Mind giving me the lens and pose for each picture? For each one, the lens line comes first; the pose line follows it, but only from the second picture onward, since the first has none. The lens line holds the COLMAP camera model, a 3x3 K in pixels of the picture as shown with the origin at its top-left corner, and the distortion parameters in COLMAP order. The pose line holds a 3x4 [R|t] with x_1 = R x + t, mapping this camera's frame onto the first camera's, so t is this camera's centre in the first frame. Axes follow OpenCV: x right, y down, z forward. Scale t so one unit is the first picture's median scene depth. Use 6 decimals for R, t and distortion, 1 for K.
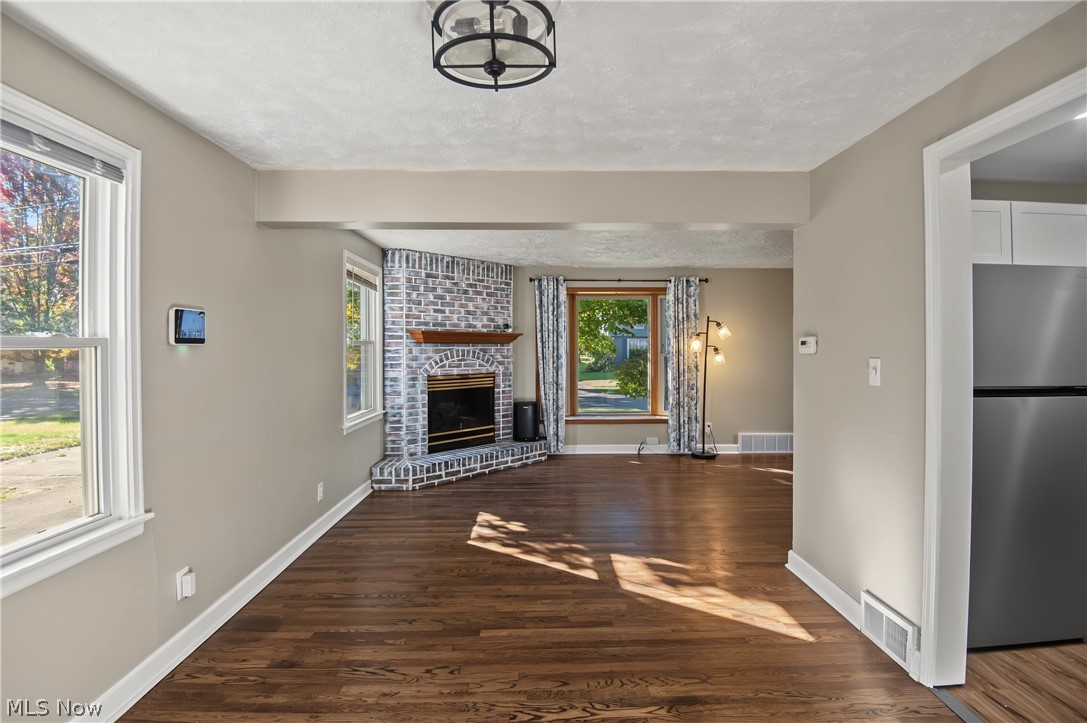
lens RADIAL K [[544.2, 0, 558.4], [0, 544.2, 353.0], [0, 0, 1]] dist [0.013287, -0.025895]
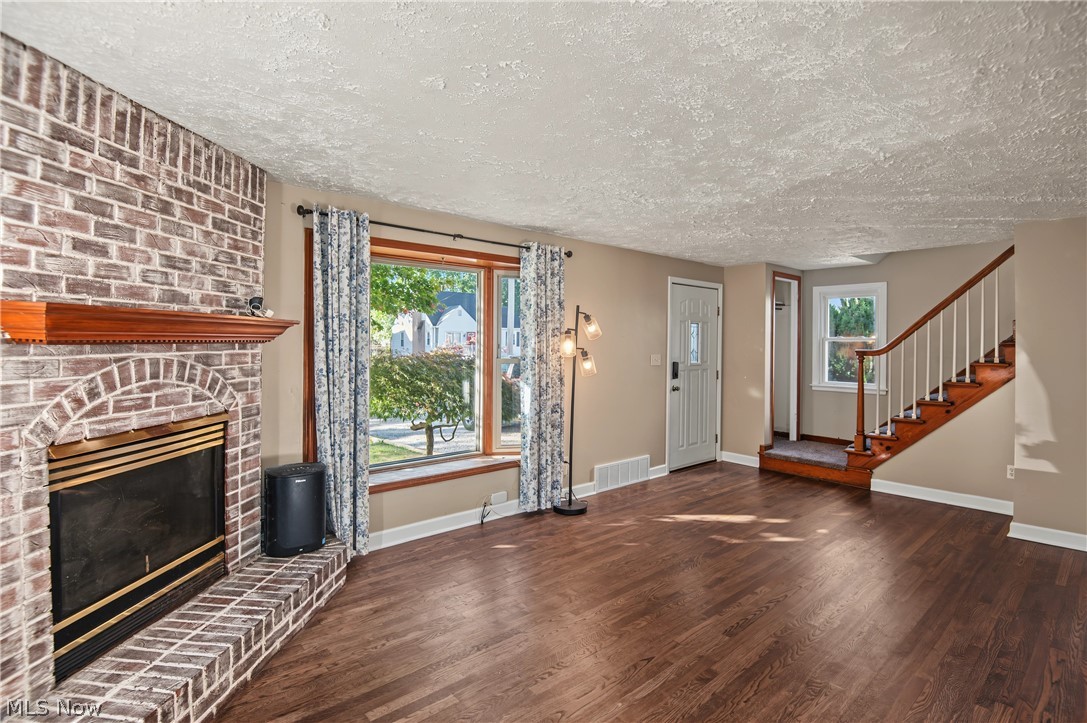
lens RADIAL K [[544.2, 0, 564.9], [0, 544.2, 336.6], [0, 0, 1]] dist [0.013287, -0.025895]
pose [[0.764692, 0.013664, 0.644251, -0.201956], [-0.003009, 0.999840, -0.017634, -0.016203], [-0.644389, 0.011546, 0.764611, 0.536286]]
